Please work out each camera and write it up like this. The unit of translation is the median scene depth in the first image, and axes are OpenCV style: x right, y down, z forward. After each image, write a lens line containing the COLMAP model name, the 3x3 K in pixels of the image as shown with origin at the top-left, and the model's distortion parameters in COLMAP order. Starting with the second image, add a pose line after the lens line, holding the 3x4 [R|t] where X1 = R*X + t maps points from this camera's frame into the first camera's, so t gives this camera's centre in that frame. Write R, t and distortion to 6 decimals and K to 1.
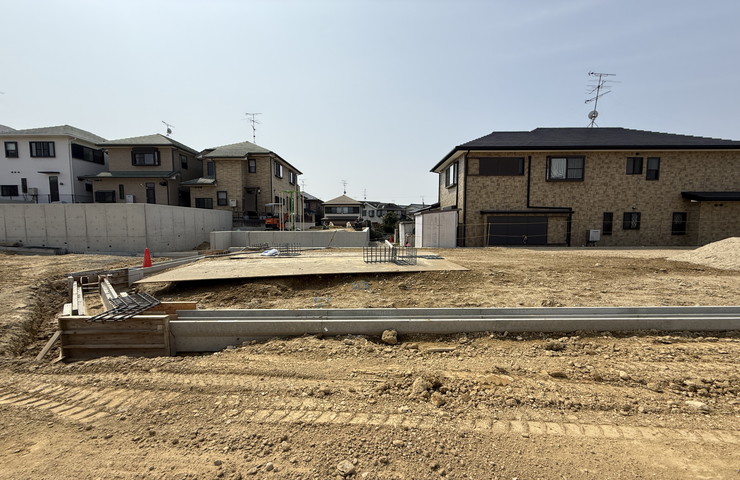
lens RADIAL K [[293.7, 0, 368.1], [0, 293.7, 238.5], [0, 0, 1]] dist [0.000851, -0.000736]
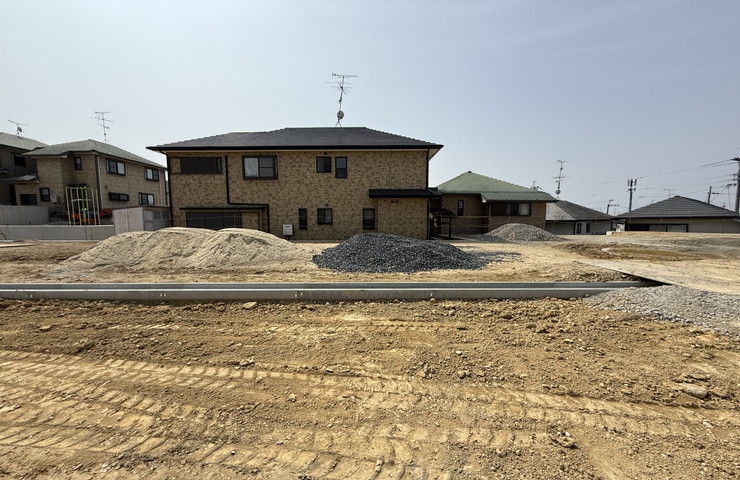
lens RADIAL K [[293.7, 0, 369.1], [0, 293.7, 239.3], [0, 0, 1]] dist [0.000851, -0.000736]
pose [[0.999957, 0.000864, -0.009242, 0.882695], [-0.000662, 0.999760, 0.021880, 0.000212], [0.009258, -0.021873, 0.999718, -0.058047]]
